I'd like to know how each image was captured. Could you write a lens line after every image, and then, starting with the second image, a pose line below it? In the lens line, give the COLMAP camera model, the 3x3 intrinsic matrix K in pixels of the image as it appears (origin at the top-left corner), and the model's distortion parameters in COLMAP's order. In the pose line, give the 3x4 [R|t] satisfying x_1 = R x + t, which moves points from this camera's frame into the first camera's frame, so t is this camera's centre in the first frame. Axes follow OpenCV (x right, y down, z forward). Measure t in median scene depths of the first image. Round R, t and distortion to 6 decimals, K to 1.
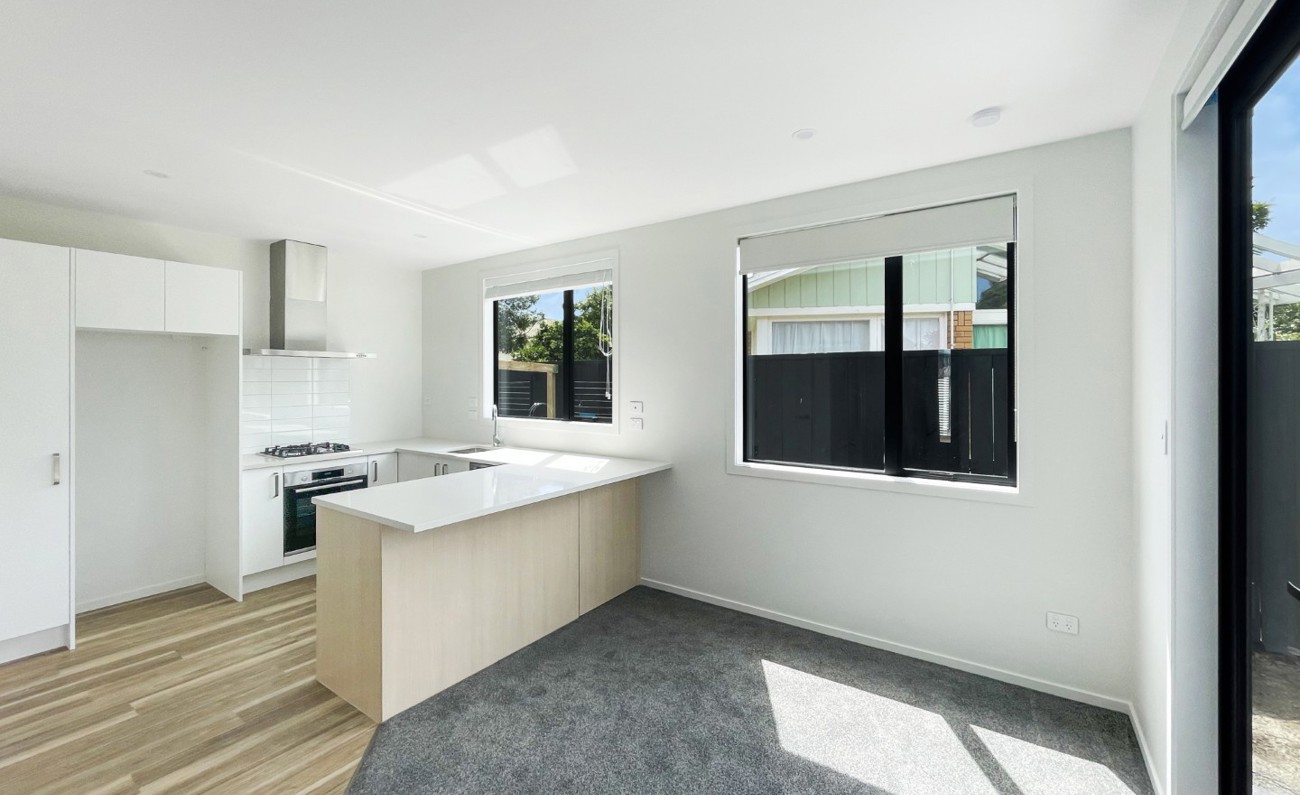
lens RADIAL K [[536.0, 0, 654.5], [0, 536.0, 363.7], [0, 0, 1]] dist [-0.000466, -0.000075]
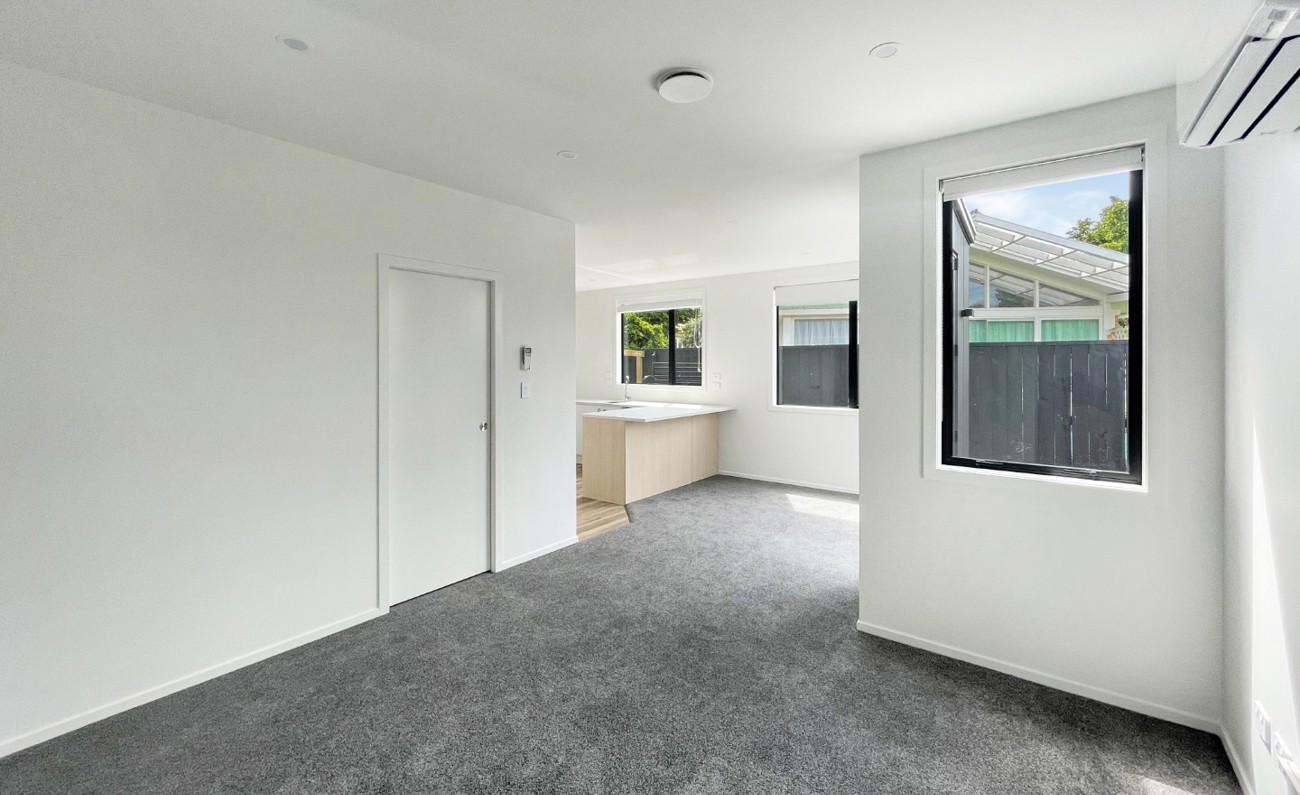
lens RADIAL K [[527.0, 0, 646.8], [0, 527.0, 357.6], [0, 0, 1]] dist [0.000617, 0.000161]
pose [[0.998035, -0.002814, -0.062590, -0.152666], [0.004082, 0.999789, 0.020150, -0.017894], [0.062521, -0.020366, 0.997836, -0.767182]]
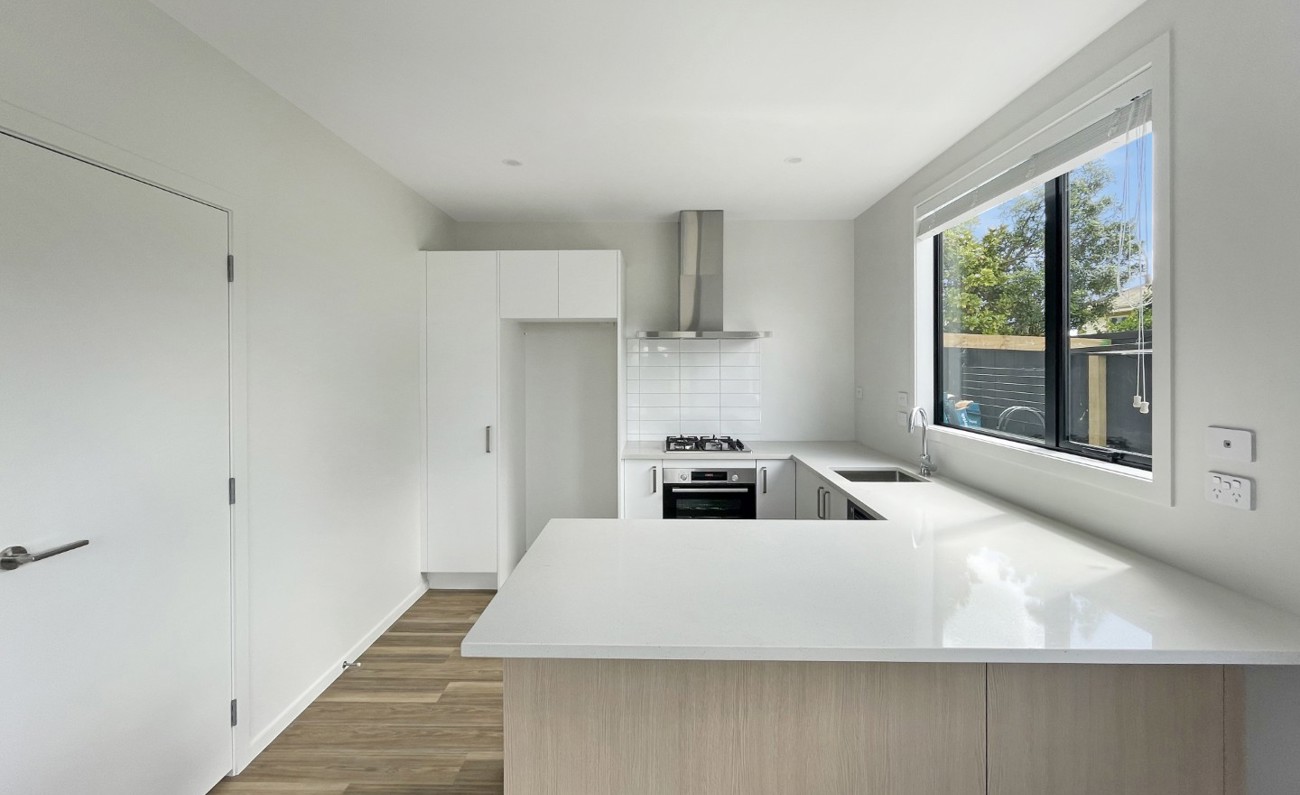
lens RADIAL K [[536.0, 0, 654.5], [0, 536.0, 363.7], [0, 0, 1]] dist [-0.000466, -0.000075]
pose [[0.548718, 0.000656, -0.836008, 0.051361], [0.024022, 0.999574, 0.016551, 0.013441], [0.835663, -0.029164, 0.548468, 0.477158]]
